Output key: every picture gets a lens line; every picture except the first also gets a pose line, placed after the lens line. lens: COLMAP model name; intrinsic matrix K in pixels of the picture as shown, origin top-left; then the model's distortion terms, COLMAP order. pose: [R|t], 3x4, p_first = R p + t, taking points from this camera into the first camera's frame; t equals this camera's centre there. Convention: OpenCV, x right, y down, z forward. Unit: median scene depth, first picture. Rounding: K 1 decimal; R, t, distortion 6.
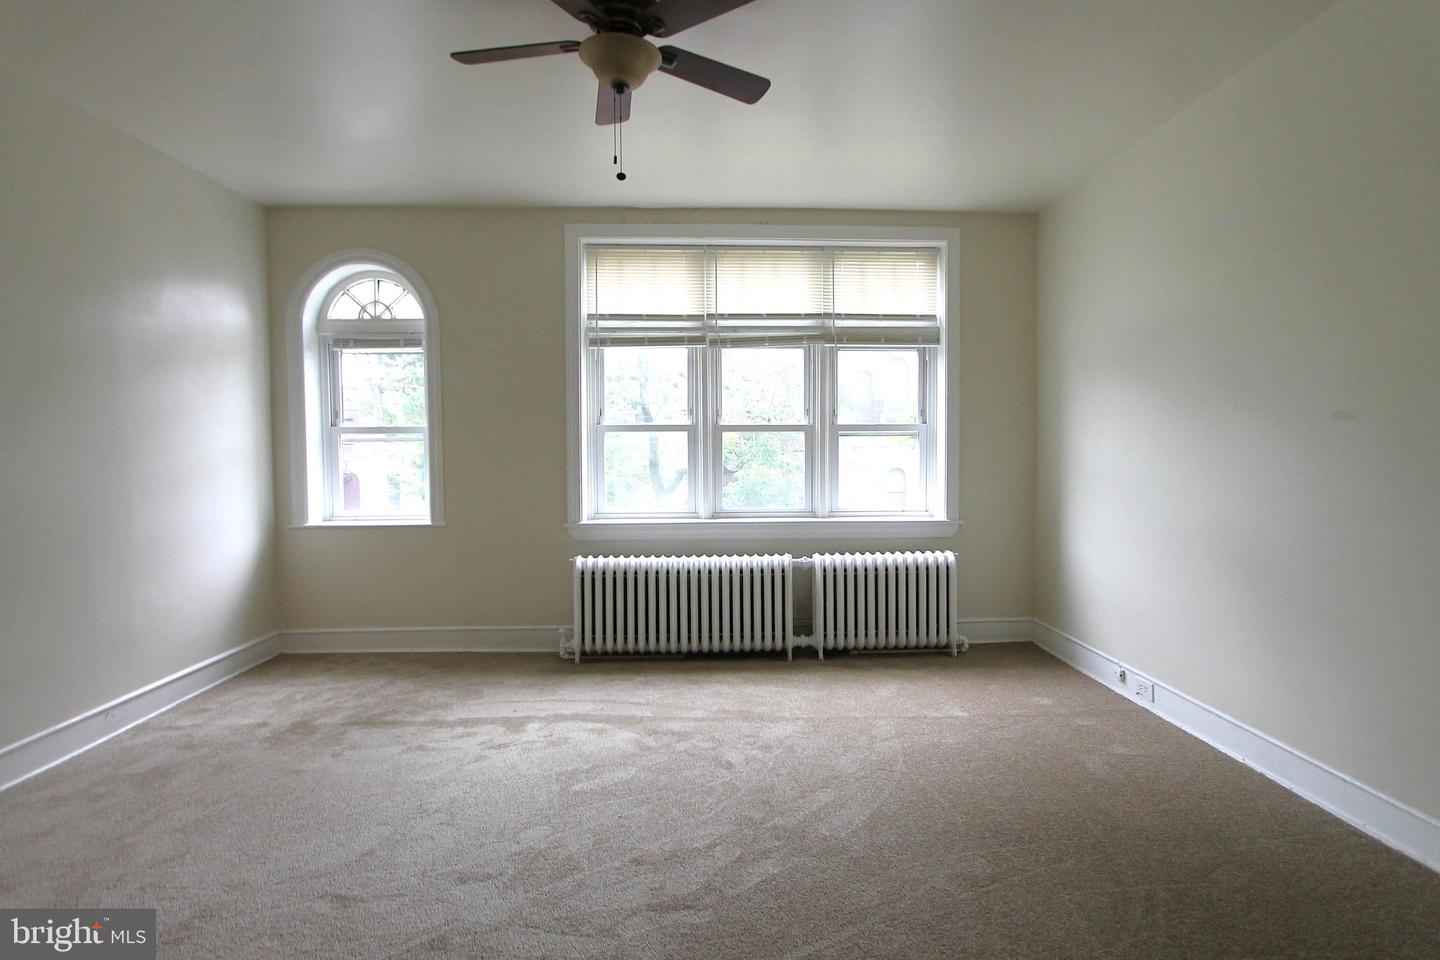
lens RADIAL K [[706.1, 0, 720.0], [0, 706.1, 480.0], [0, 0, 1]] dist [-0.005089, 0.000199]
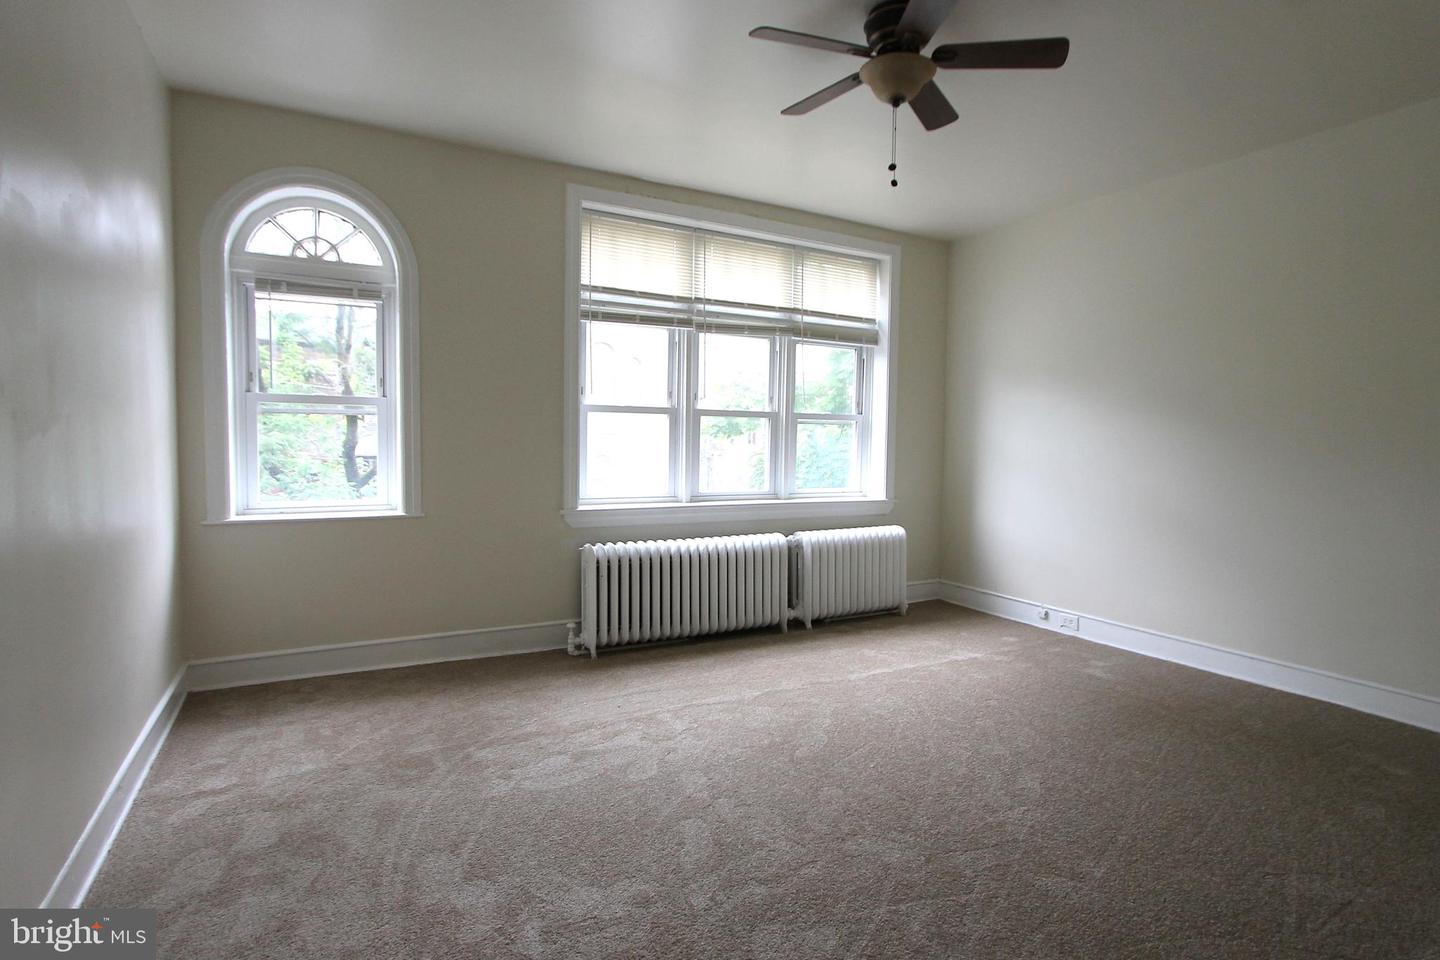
lens RADIAL K [[738.9, 0, 720.0], [0, 738.9, 480.0], [0, 0, 1]] dist [-0.003702, -0.000535]
pose [[0.891963, -0.005794, 0.452072, -0.462196], [-0.001843, 0.999863, 0.016450, 0.006103], [-0.452105, -0.015506, 0.891830, 0.048045]]
